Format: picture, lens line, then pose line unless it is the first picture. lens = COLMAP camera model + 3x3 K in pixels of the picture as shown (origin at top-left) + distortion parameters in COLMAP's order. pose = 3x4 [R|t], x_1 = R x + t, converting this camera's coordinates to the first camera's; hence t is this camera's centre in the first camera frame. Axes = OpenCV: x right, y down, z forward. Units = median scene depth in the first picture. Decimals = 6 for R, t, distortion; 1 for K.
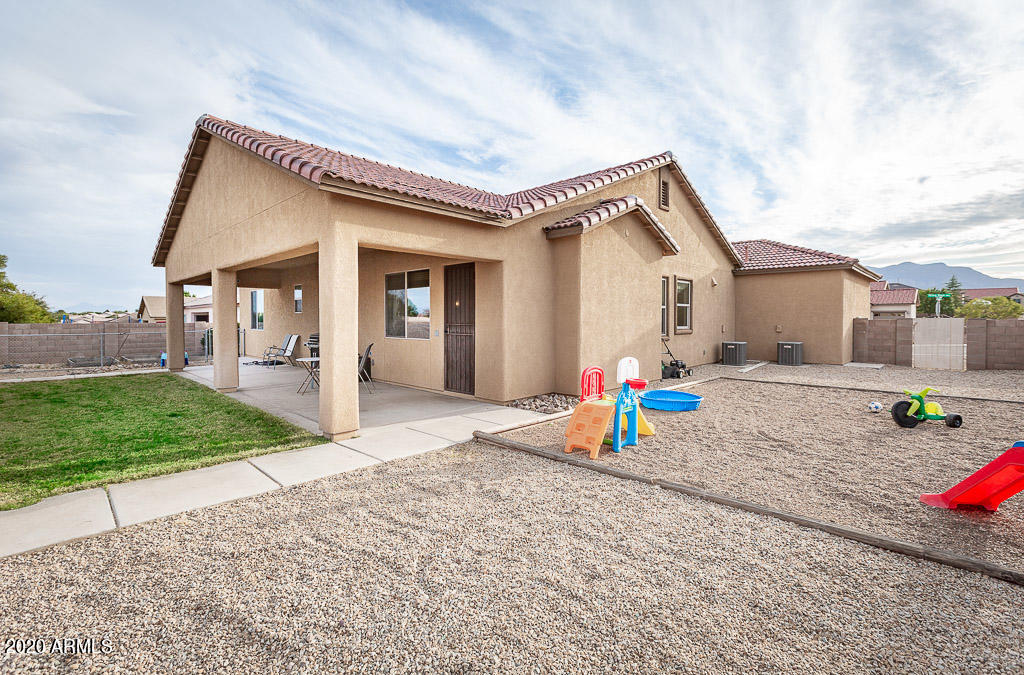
lens RADIAL K [[450.8, 0, 511.6], [0, 450.8, 325.3], [0, 0, 1]] dist [-0.000662, -0.000180]
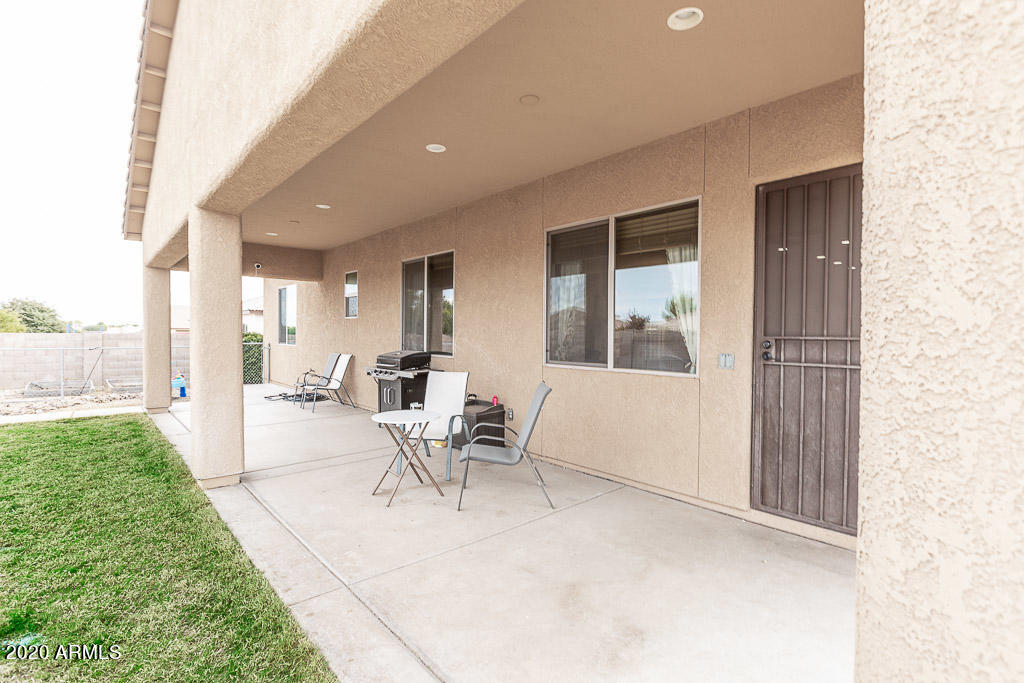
lens RADIAL K [[476.0, 0, 512.0], [0, 476.0, 341.5], [0, 0, 1]] dist [0.001681, 0.000191]
pose [[0.997277, 0.012734, -0.072638, -0.226447], [-0.013078, 0.999905, -0.004265, 0.003940], [0.072576, 0.005204, 0.997349, 0.403498]]
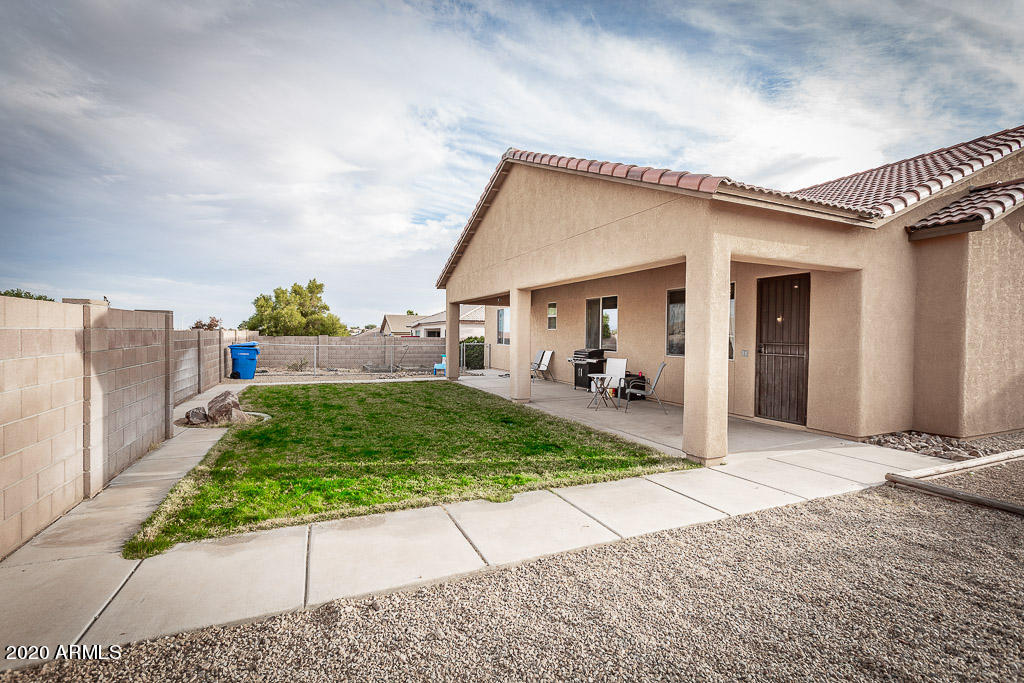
lens RADIAL K [[450.4, 0, 508.7], [0, 450.4, 335.3], [0, 0, 1]] dist [-0.010194, 0.000459]
pose [[0.926429, 0.011930, -0.376279, -0.187571], [-0.018603, 0.999727, -0.014104, 0.002433], [0.376009, 0.020066, 0.926399, -0.011735]]
